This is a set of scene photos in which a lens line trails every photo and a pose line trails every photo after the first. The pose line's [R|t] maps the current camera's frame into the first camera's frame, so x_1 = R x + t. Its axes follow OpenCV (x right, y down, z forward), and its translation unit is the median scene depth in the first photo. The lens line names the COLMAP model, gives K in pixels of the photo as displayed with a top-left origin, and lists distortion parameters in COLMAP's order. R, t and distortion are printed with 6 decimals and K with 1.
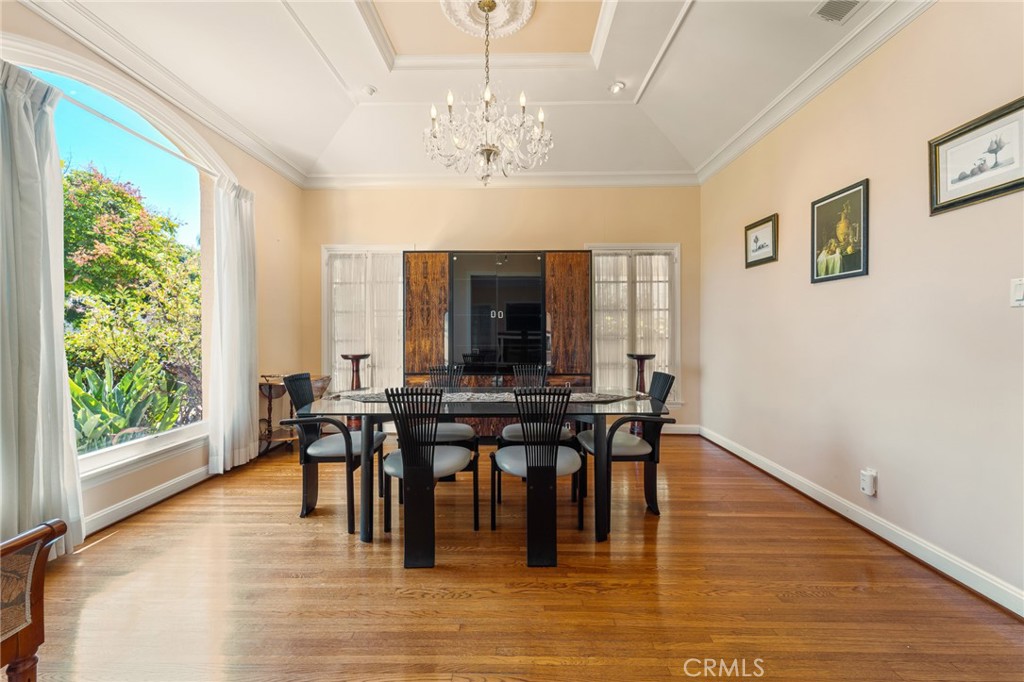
lens RADIAL K [[414.2, 0, 510.7], [0, 414.2, 332.9], [0, 0, 1]] dist [0.003132, -0.000665]
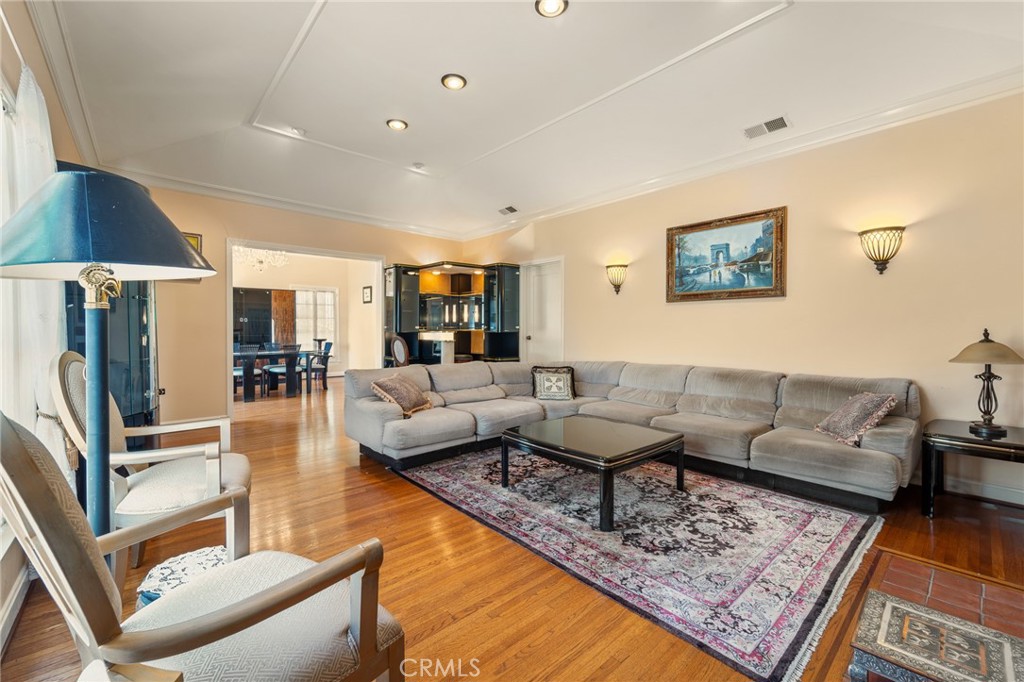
lens RADIAL K [[414.2, 0, 509.1], [0, 414.2, 331.8], [0, 0, 1]] dist [0.003132, -0.000665]
pose [[0.735809, -0.003216, 0.677182, -0.436007], [0.002379, 0.999995, 0.002164, 0.012063], [-0.677185, 0.000019, 0.735813, -1.299196]]
